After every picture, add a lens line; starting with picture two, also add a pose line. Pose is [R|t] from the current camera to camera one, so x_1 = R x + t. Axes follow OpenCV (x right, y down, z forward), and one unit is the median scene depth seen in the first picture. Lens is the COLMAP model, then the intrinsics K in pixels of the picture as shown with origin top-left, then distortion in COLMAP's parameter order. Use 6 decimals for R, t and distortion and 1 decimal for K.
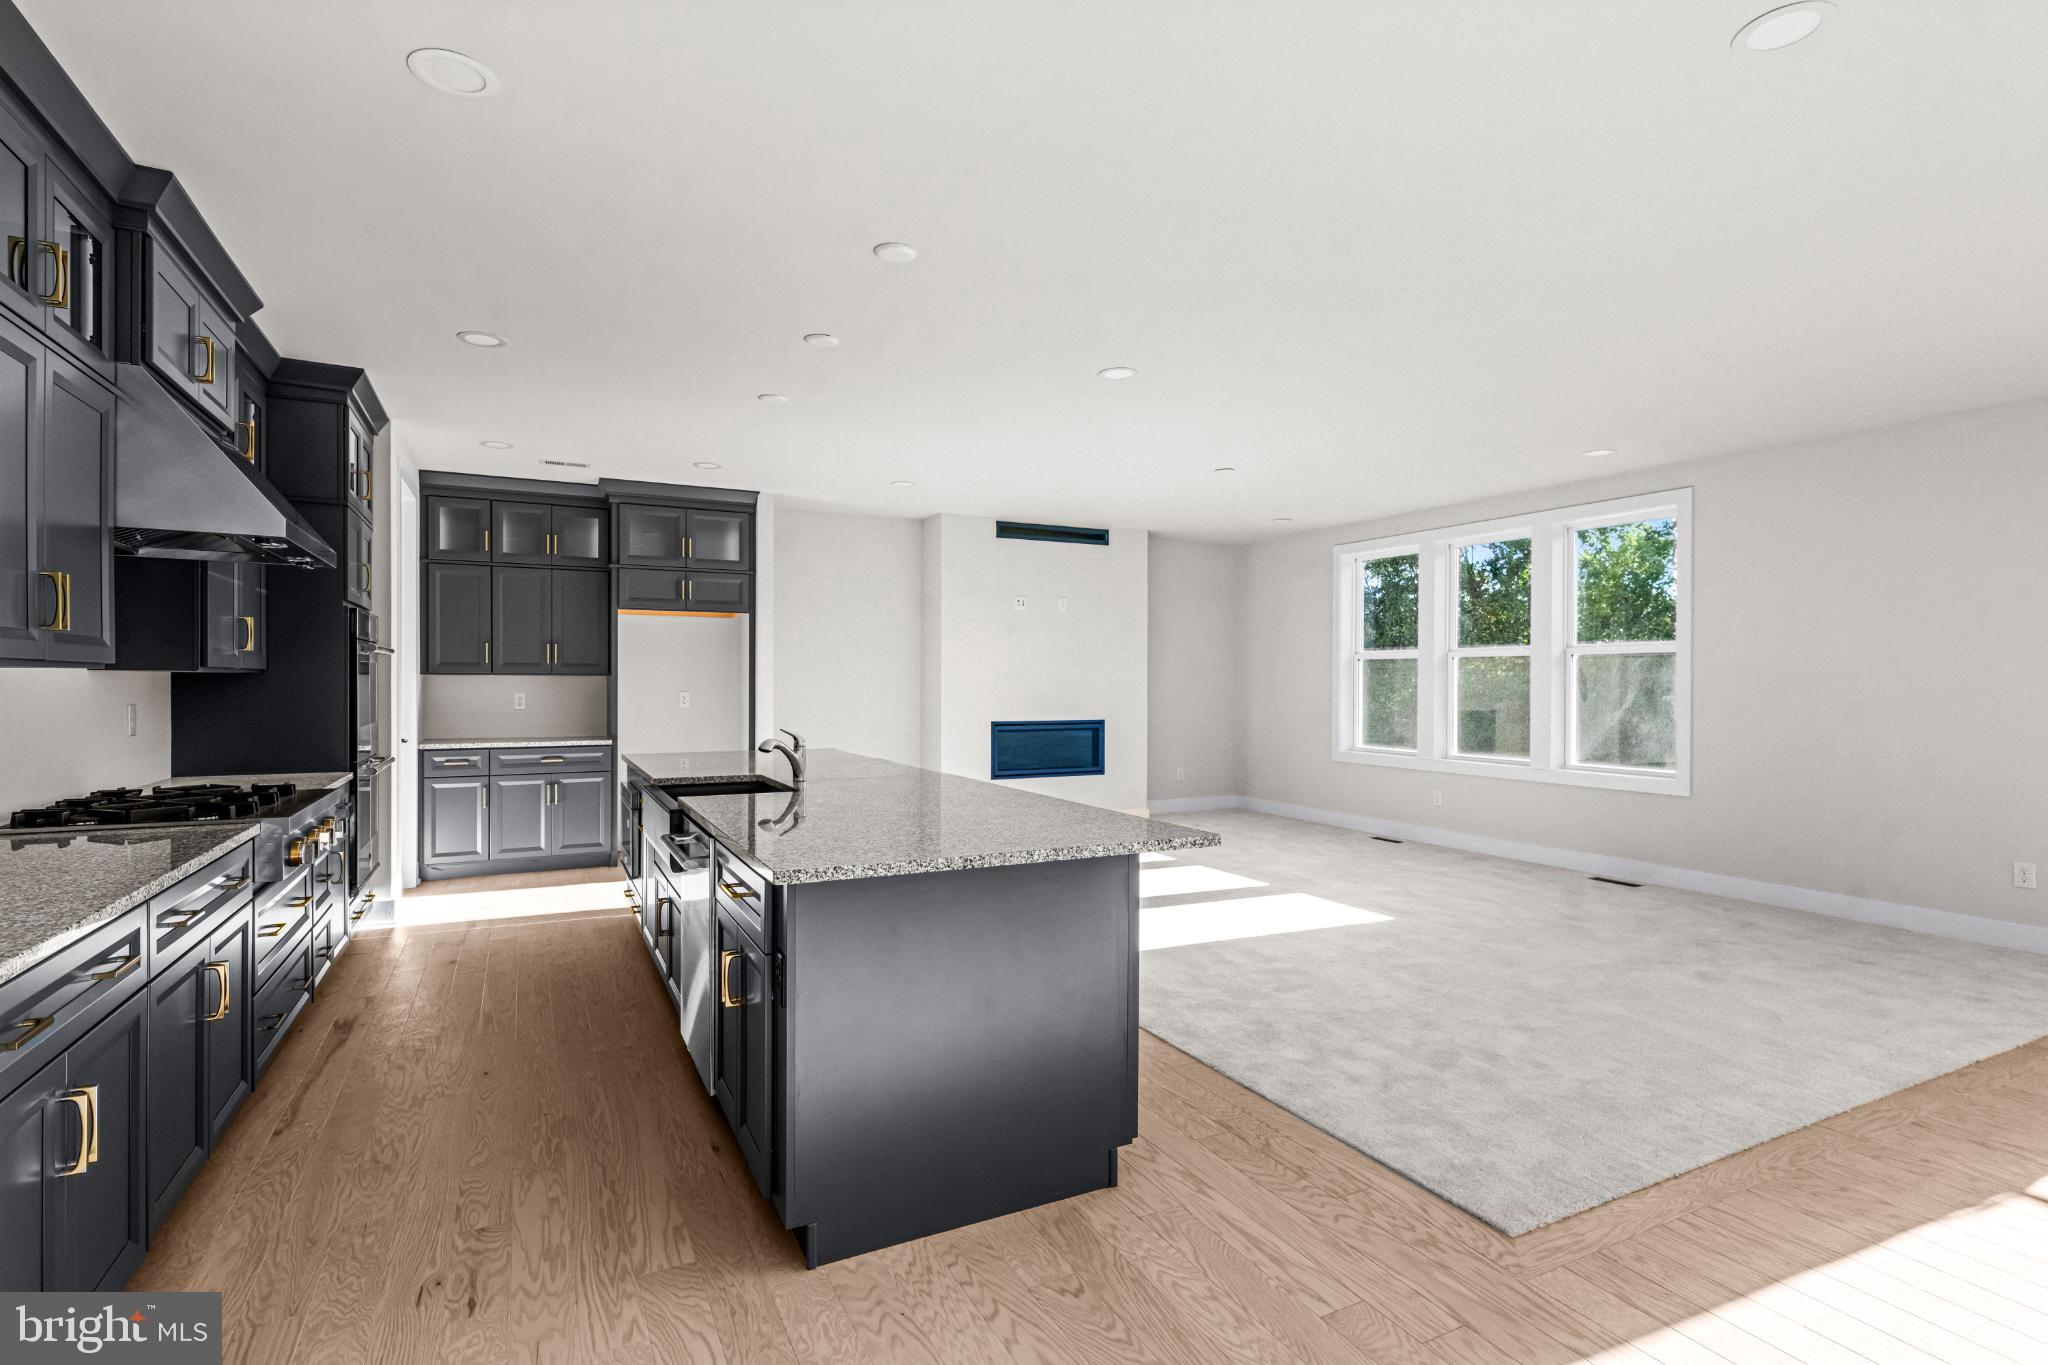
lens RADIAL K [[988.5, 0, 1030.2], [0, 988.5, 685.5], [0, 0, 1]] dist [0.003425, 0.000017]
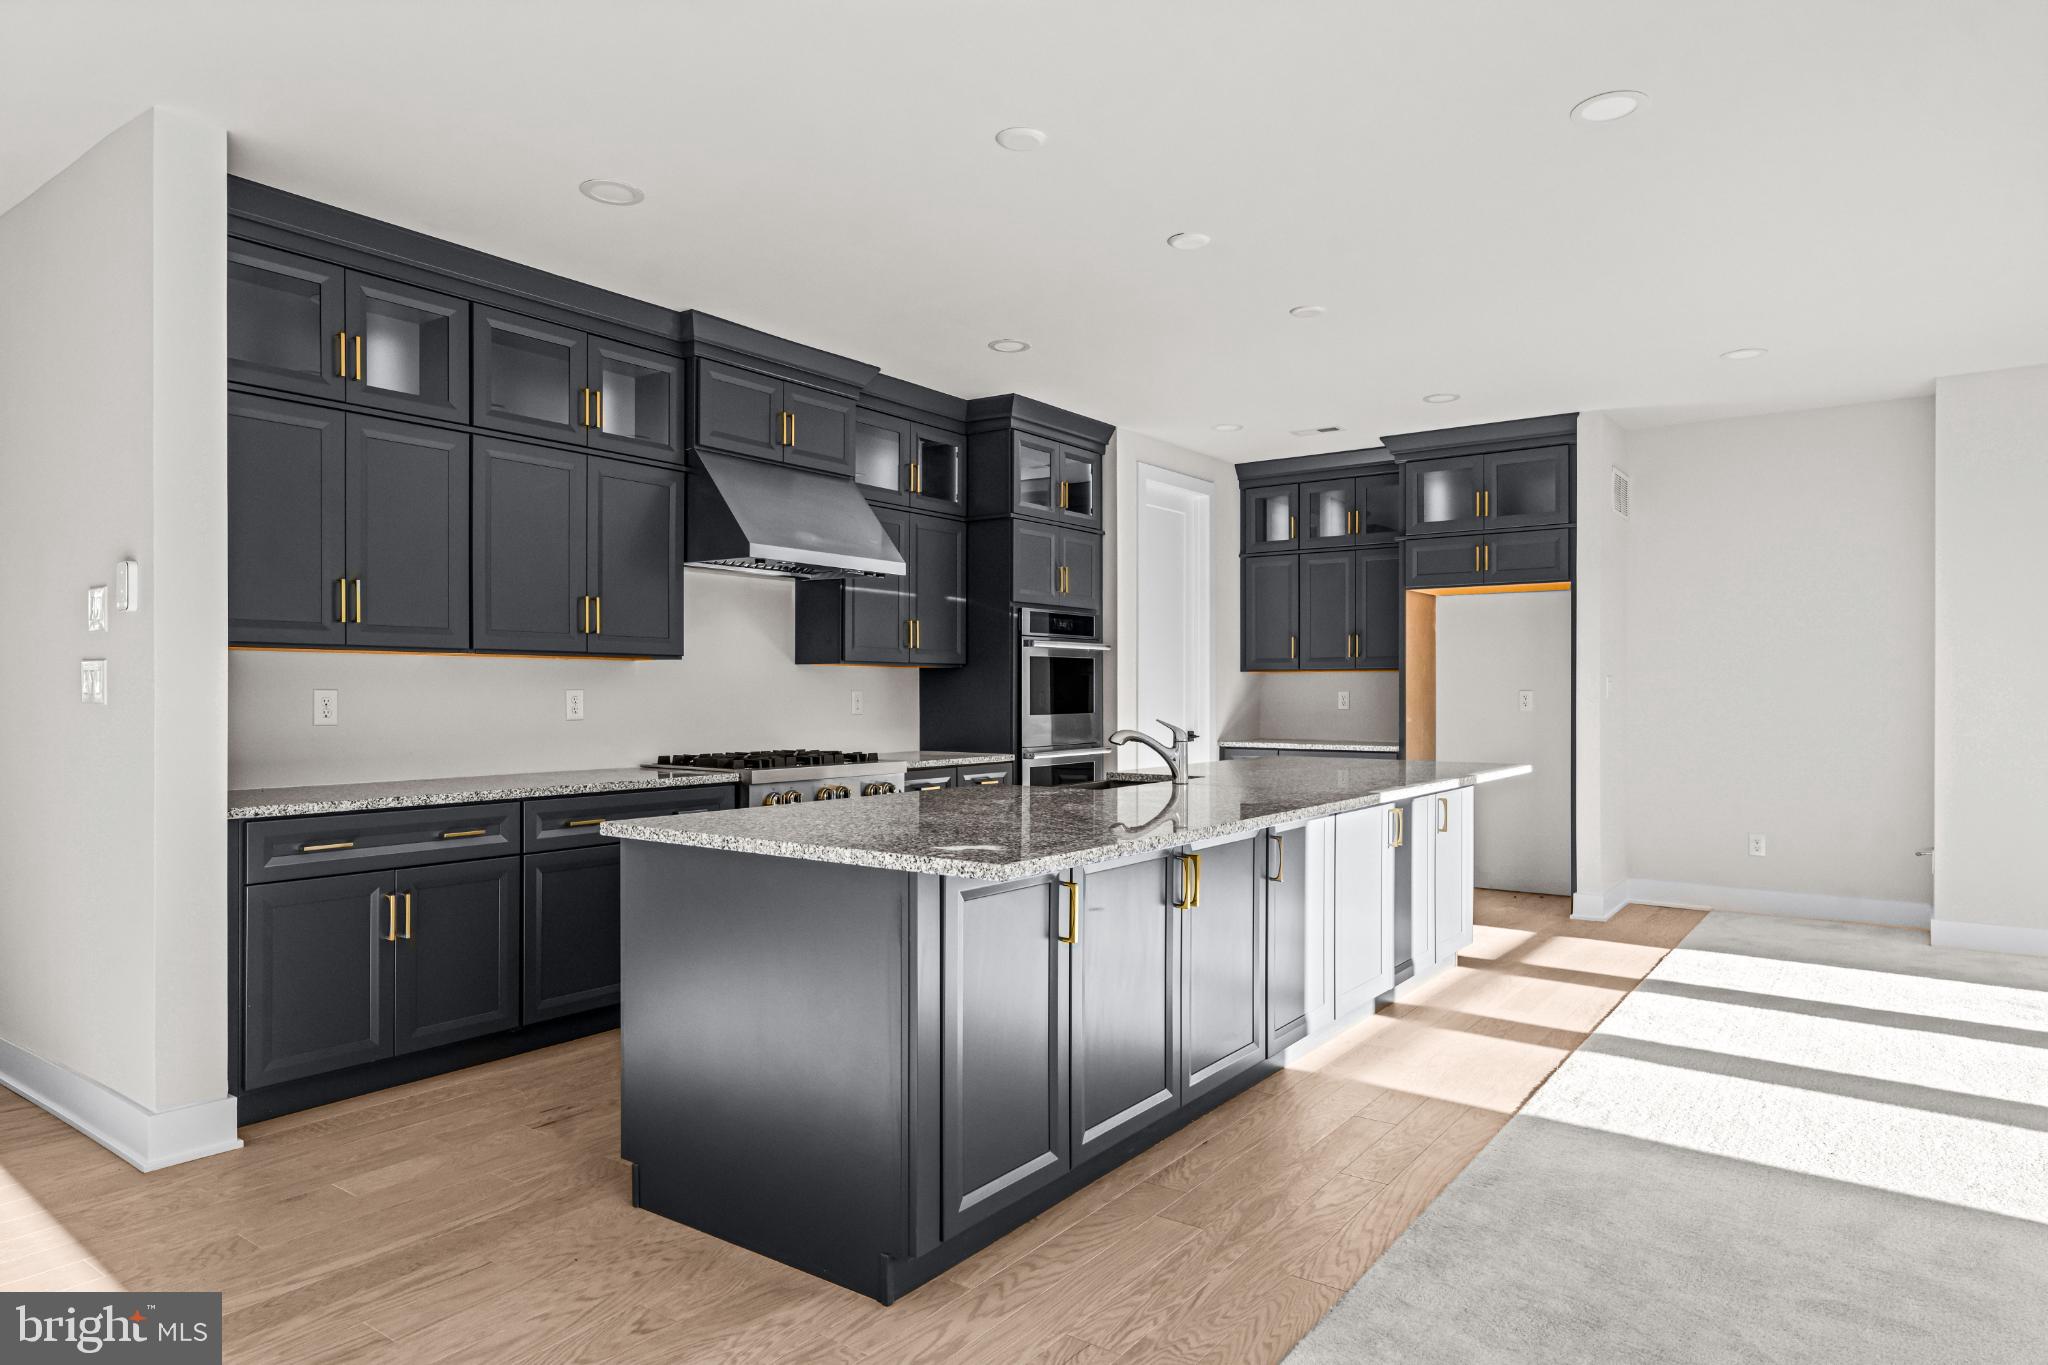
lens RADIAL K [[1229.7, 0, 1028.7], [0, 1229.7, 691.5], [0, 0, 1]] dist [0.000578, -0.001443]
pose [[0.455654, -0.002139, -0.890155, 0.557419], [-0.003813, 0.999983, -0.004355, 0.022037], [0.890149, 0.005379, 0.455638, 0.379343]]
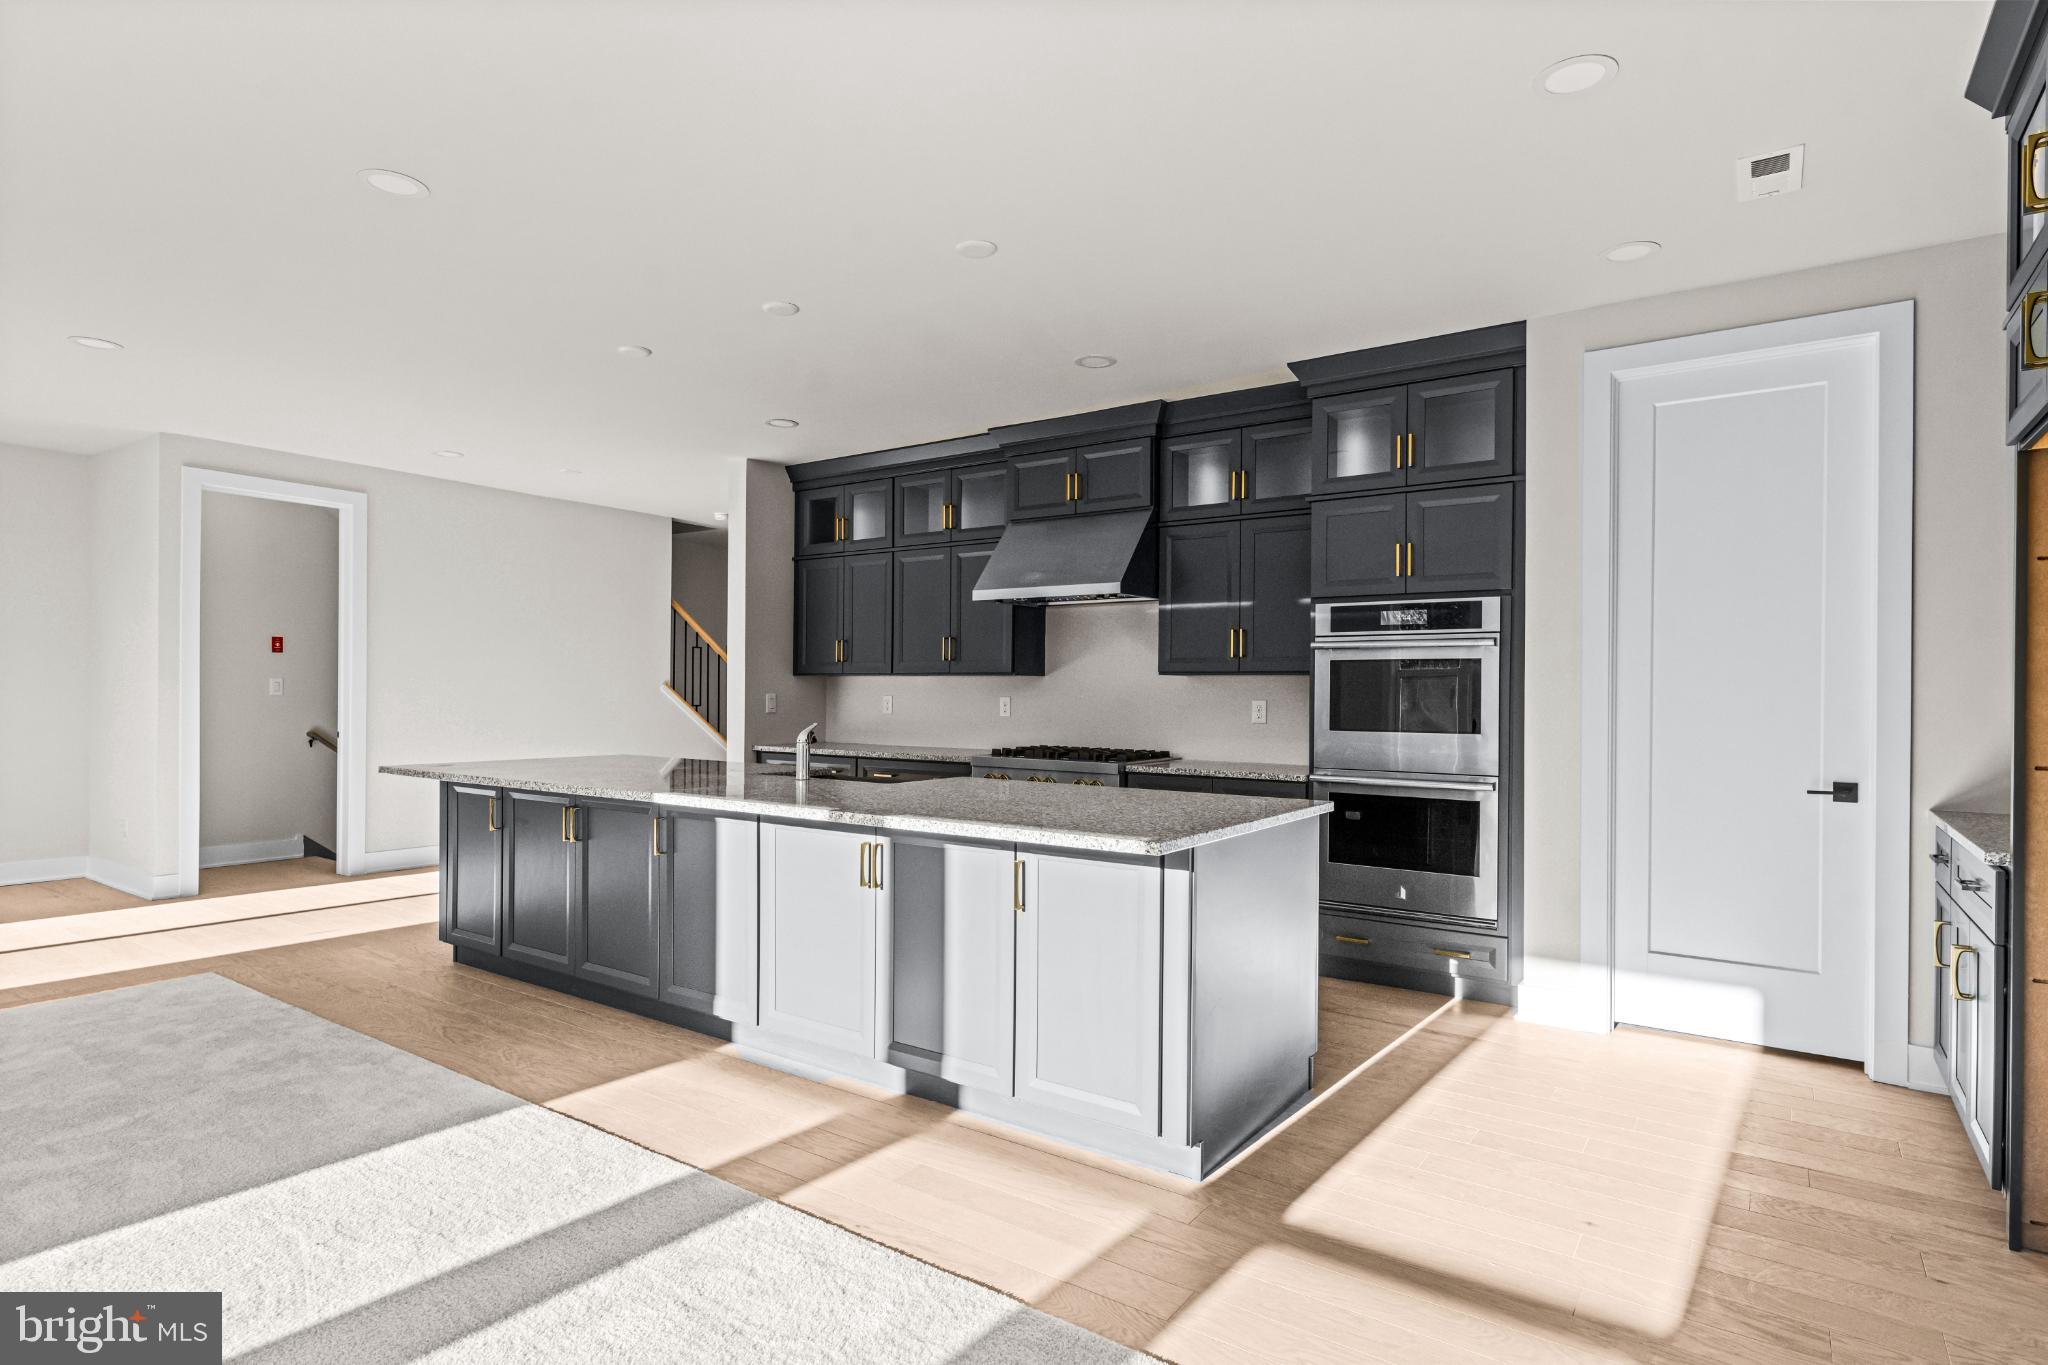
lens RADIAL K [[1082.6, 0, 1026.5], [0, 1082.6, 689.2], [0, 0, 1]] dist [0.003499, -0.000179]
pose [[-0.884862, -0.013358, -0.465661, 0.049697], [-0.014094, 0.999899, -0.001902, 0.009030], [0.465639, 0.004880, -0.884961, 1.803037]]
